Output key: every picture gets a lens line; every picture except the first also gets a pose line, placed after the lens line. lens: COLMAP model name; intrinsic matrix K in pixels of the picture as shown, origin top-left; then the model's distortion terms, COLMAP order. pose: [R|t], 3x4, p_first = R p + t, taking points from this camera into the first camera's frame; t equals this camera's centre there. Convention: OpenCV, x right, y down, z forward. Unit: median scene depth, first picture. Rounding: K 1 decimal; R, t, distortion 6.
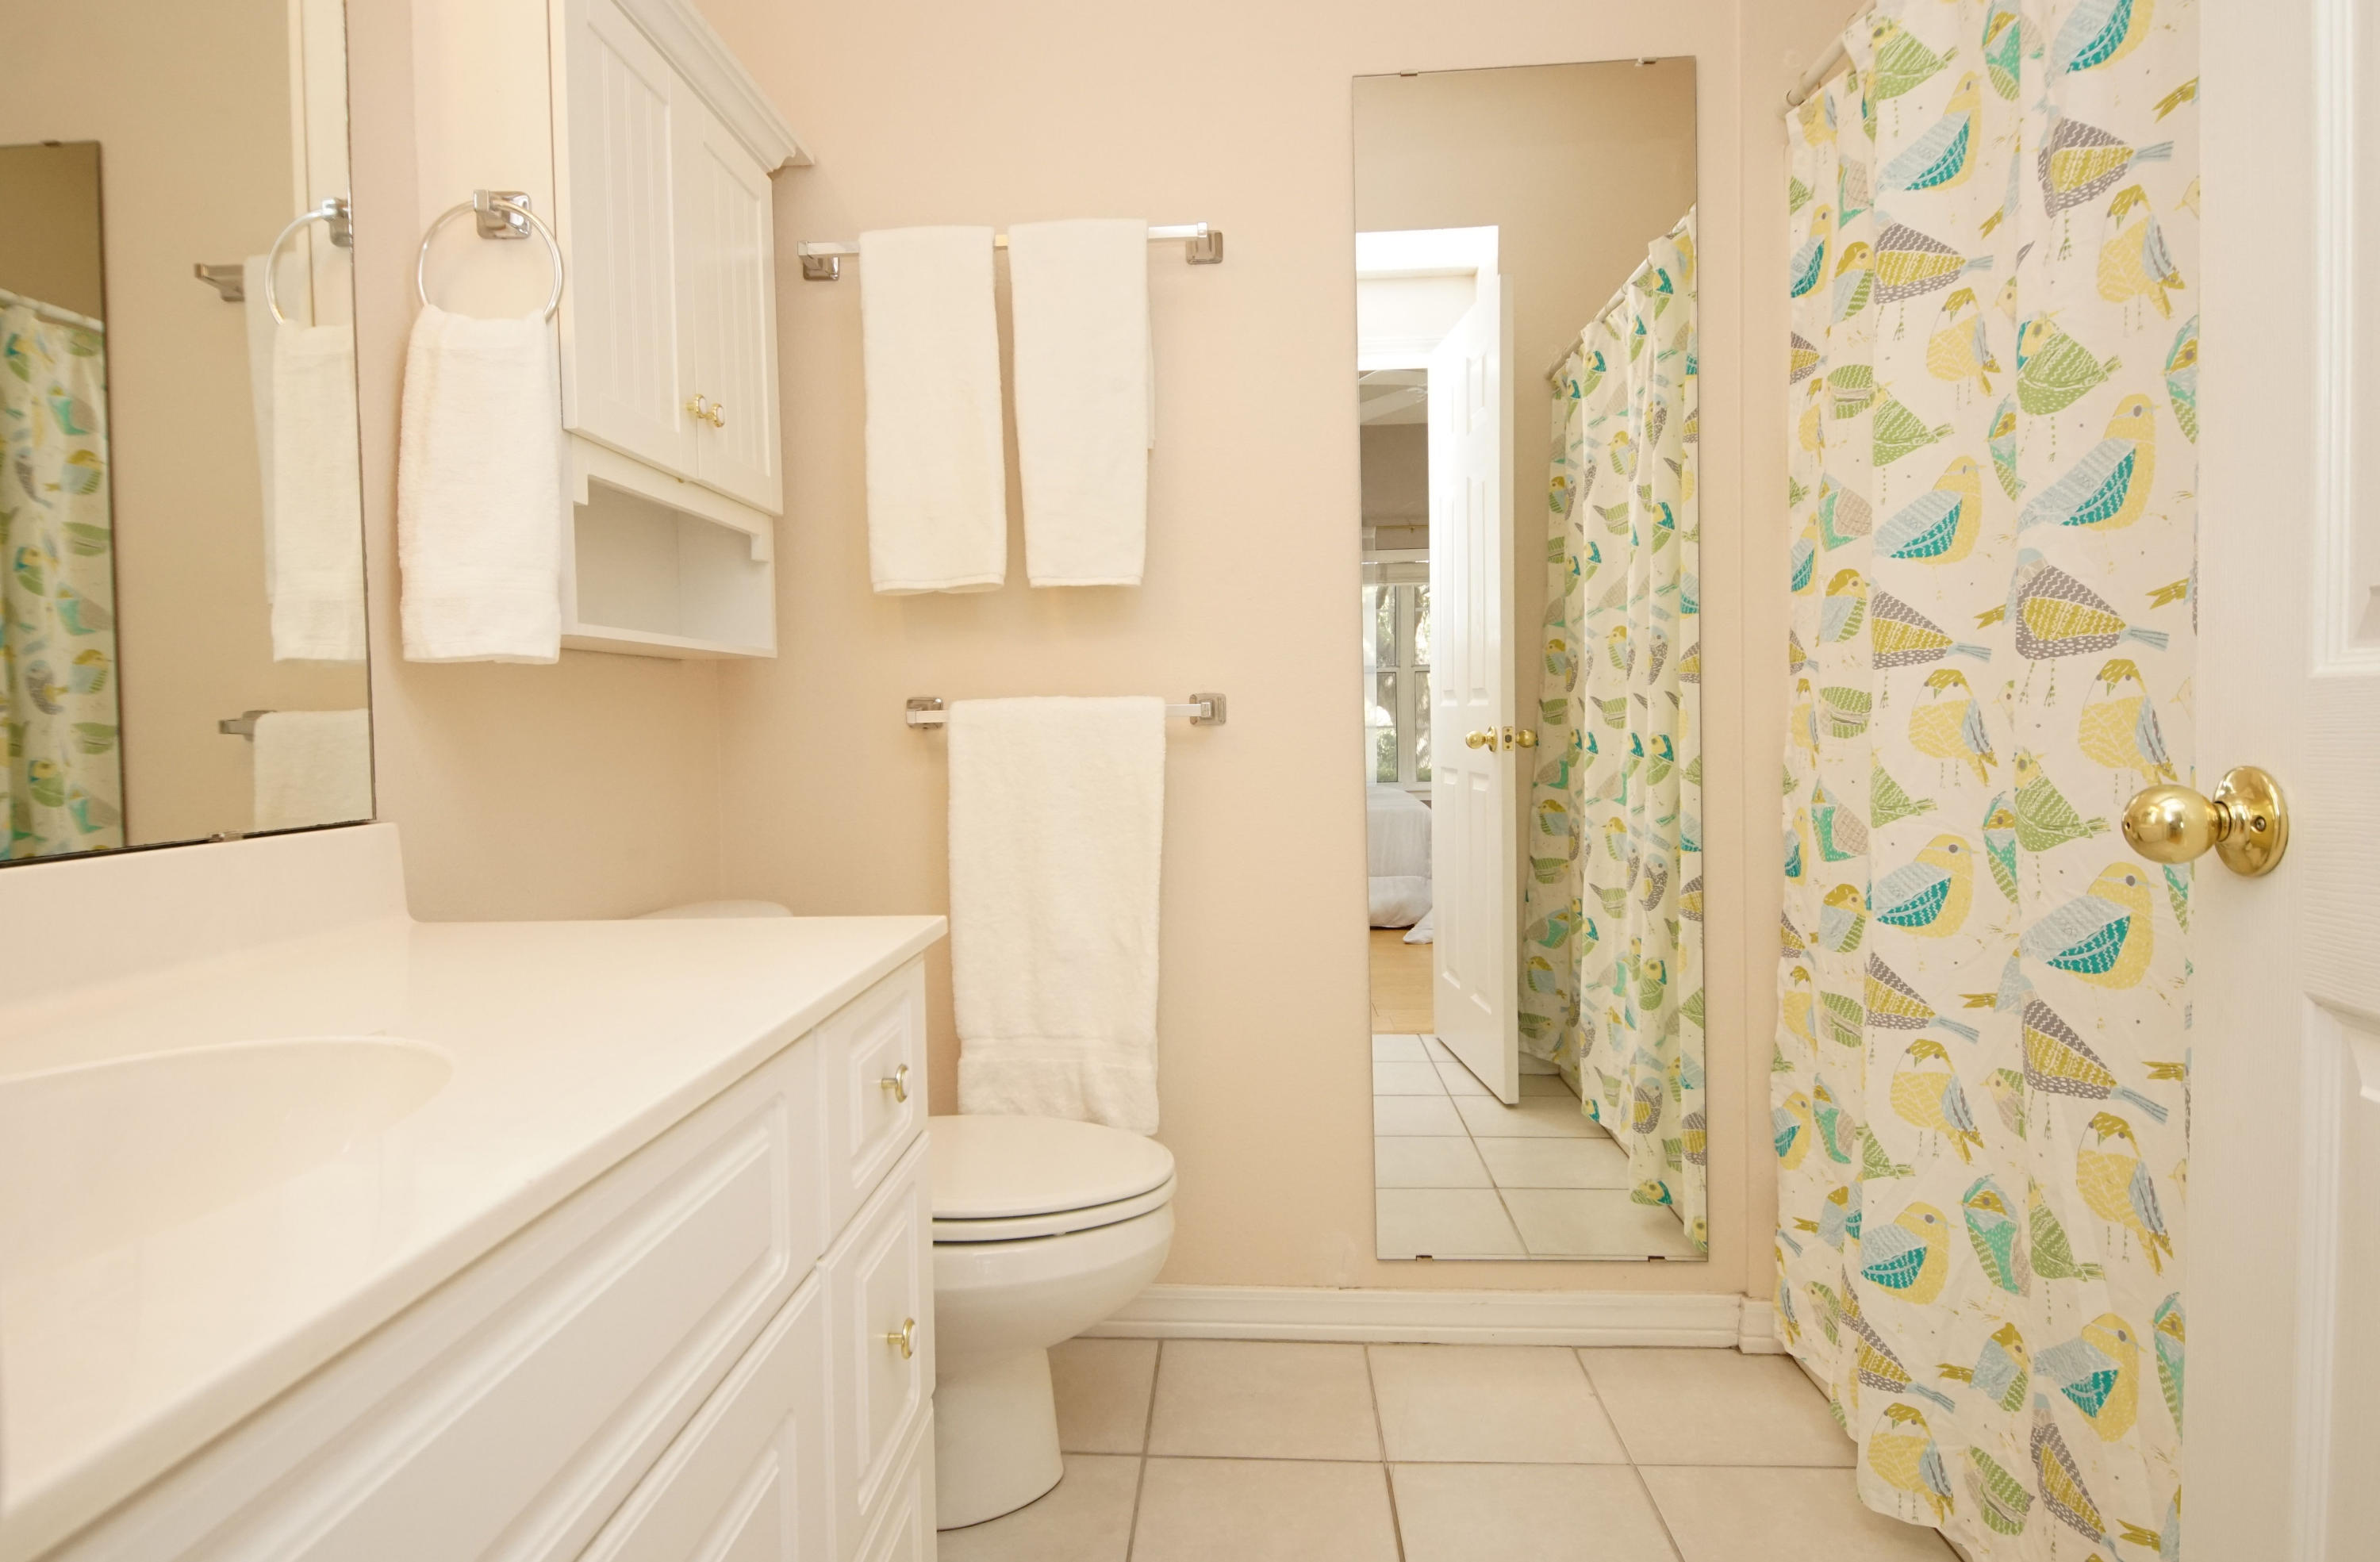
lens RADIAL K [[1301.7, 0, 1173.1], [0, 1301.7, 770.0], [0, 0, 1]] dist [0.047792, -0.045831]
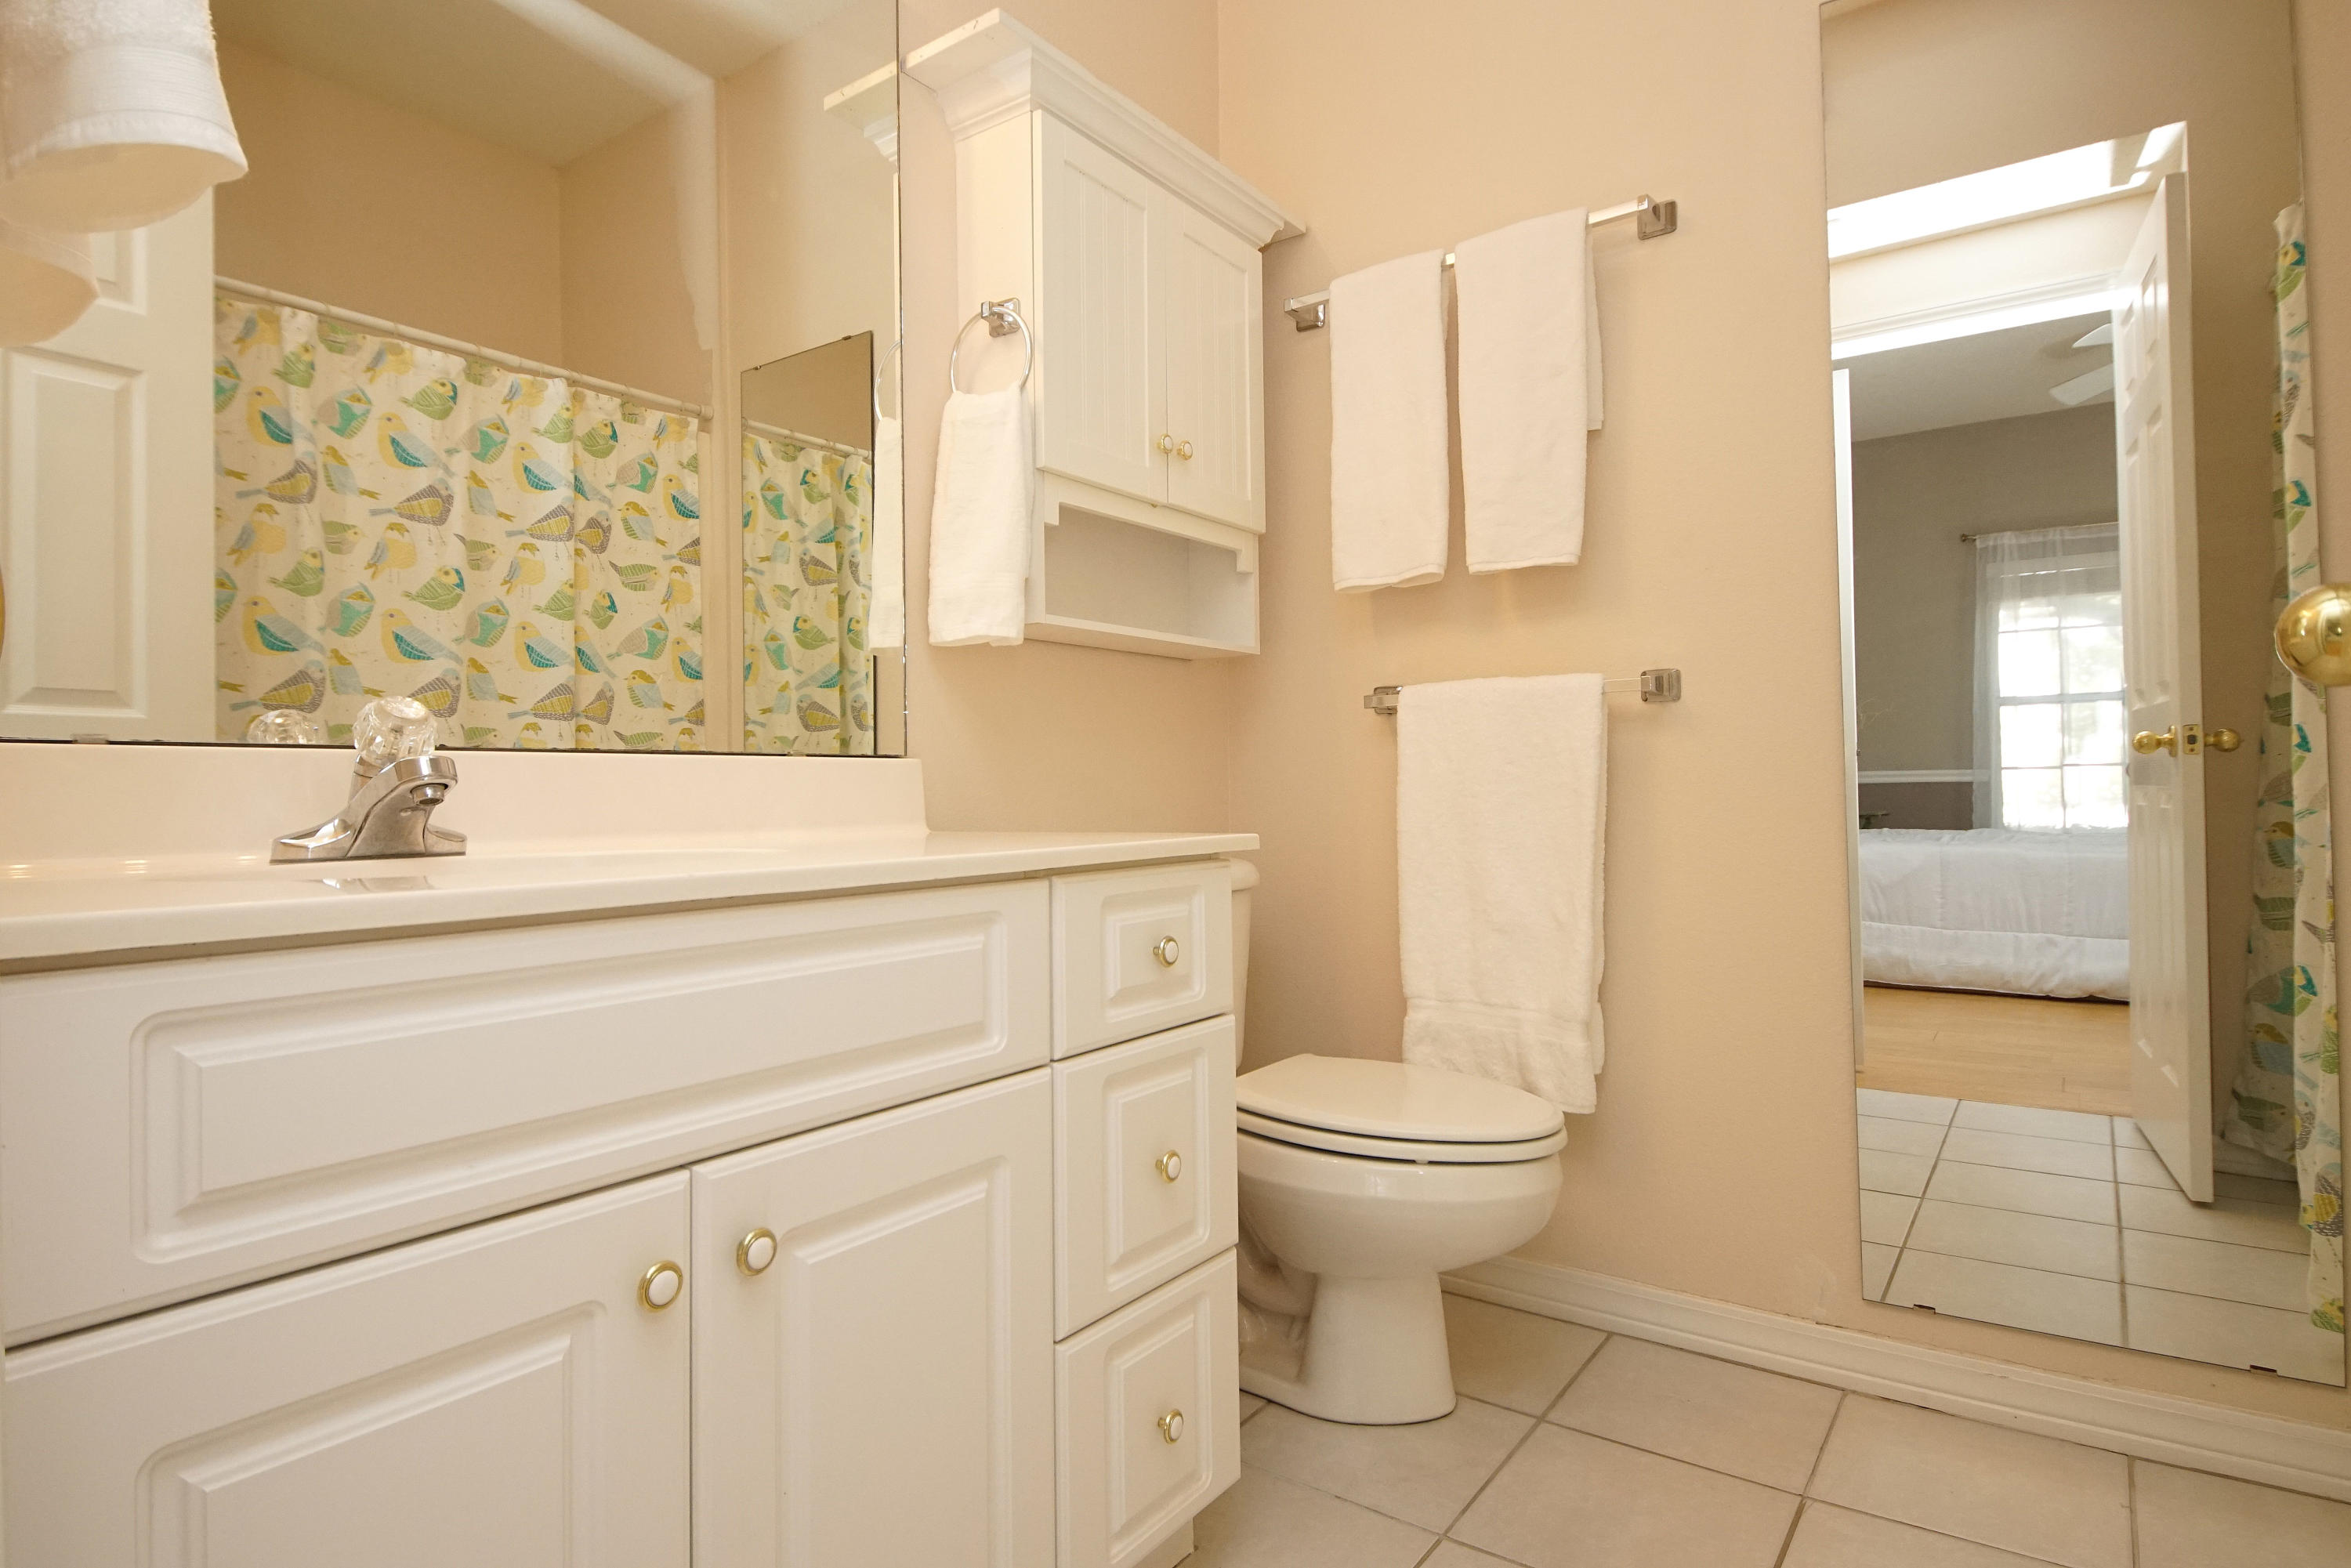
lens RADIAL K [[1257.3, 0, 1151.8], [0, 1257.3, 775.5], [0, 0, 1]] dist [0.044785, -0.041195]
pose [[0.840379, 0.000568, -0.541998, 0.226945], [-0.024018, 0.999056, -0.036194, 0.065664], [0.541466, 0.043435, 0.839600, 0.004433]]
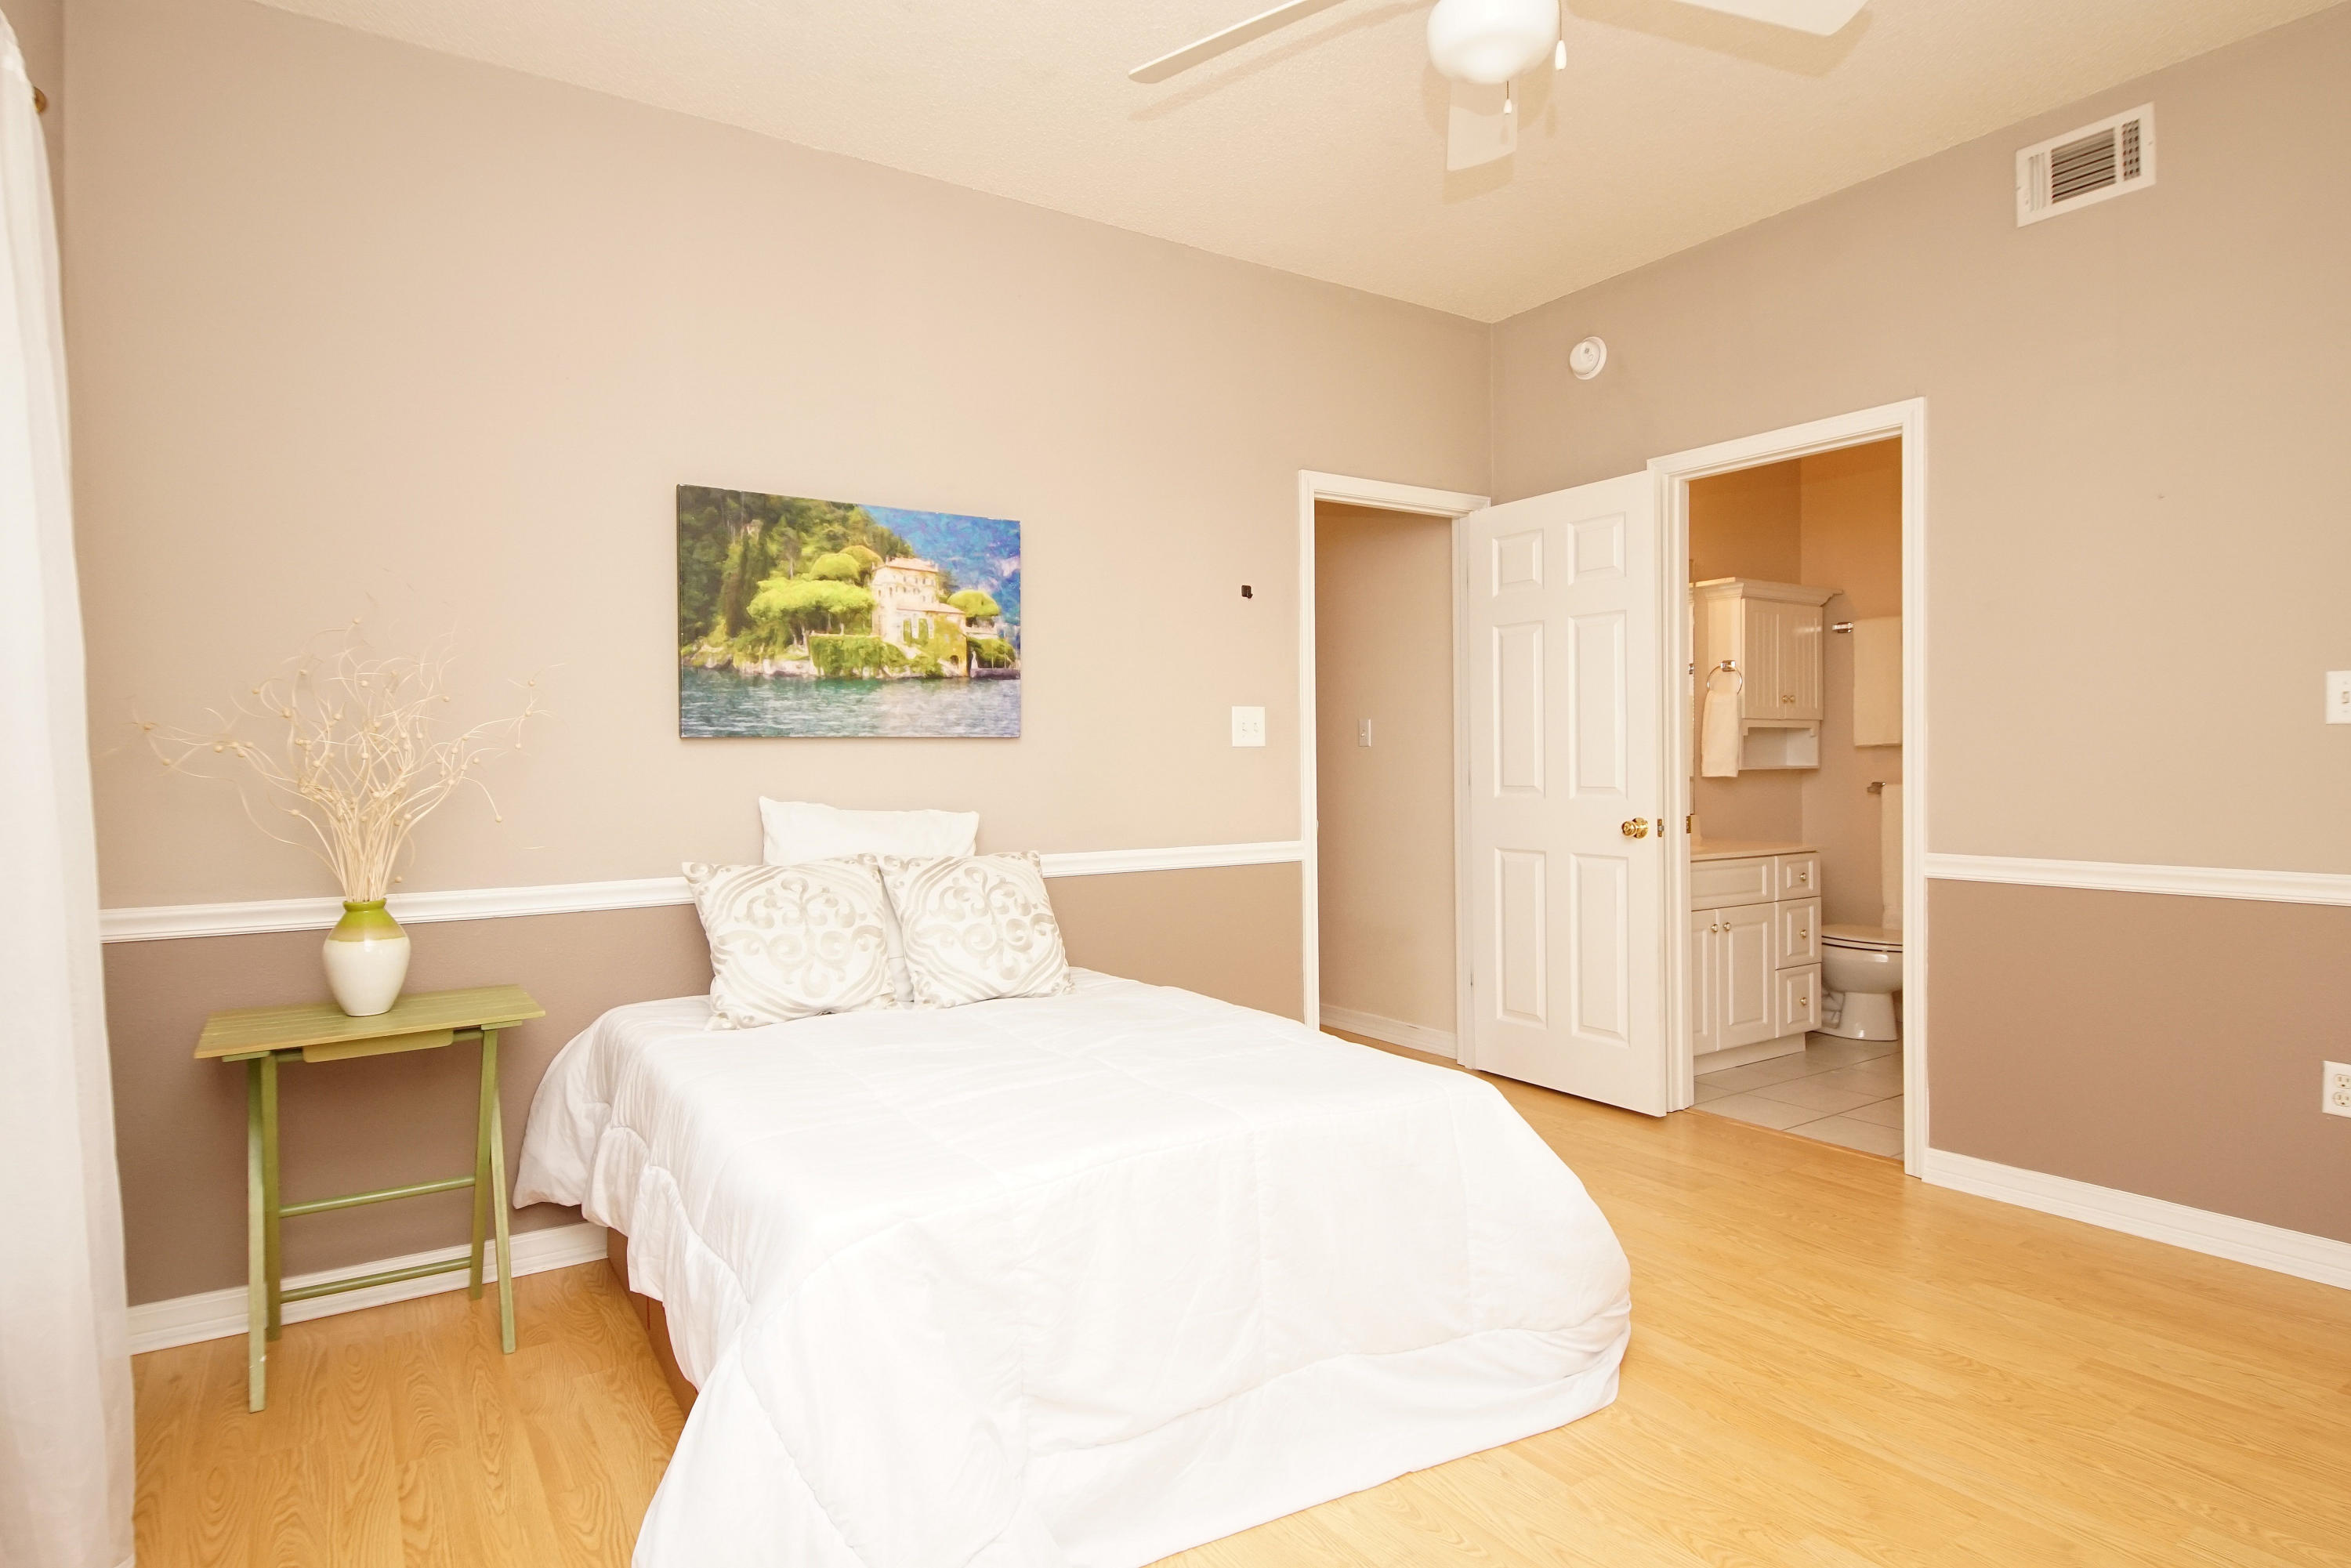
lens RADIAL K [[1257.3, 0, 1151.8], [0, 1257.3, 775.5], [0, 0, 1]] dist [0.044785, -0.041195]
pose [[0.598863, 0.018677, -0.800633, 1.077690], [-0.035229, 0.999375, -0.003038, -0.005806], [0.800076, 0.030025, 0.599147, -1.901036]]
